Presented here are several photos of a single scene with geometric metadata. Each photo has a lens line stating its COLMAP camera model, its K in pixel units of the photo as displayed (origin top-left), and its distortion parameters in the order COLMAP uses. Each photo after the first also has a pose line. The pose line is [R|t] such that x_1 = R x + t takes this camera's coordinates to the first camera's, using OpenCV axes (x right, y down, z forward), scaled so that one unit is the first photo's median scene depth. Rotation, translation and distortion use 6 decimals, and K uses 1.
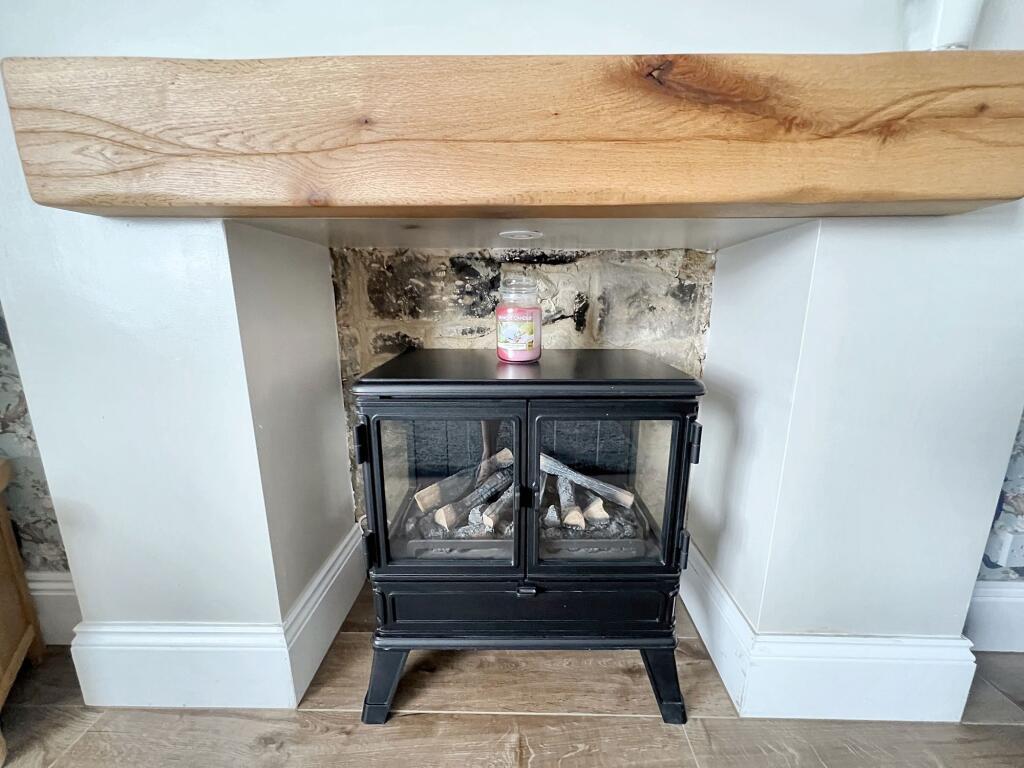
lens RADIAL K [[411.4, 0, 514.4], [0, 411.4, 384.1], [0, 0, 1]] dist [0.000697, 0.000037]
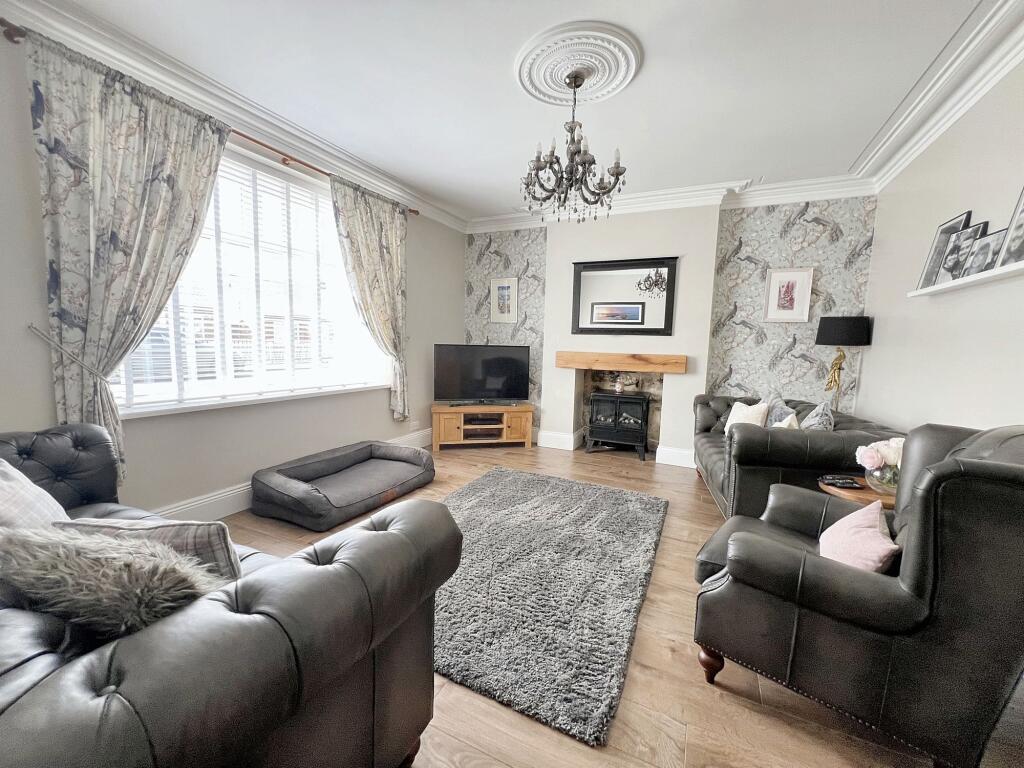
lens RADIAL K [[411.4, 0, 513.8], [0, 411.4, 385.2], [0, 0, 1]] dist [0.000697, 0.000037]
pose [[0.909532, 0.065375, -0.410461, 0.915214], [-0.112187, 0.989512, -0.090990, 0.477258], [0.400208, 0.128806, 0.907327, -4.248501]]
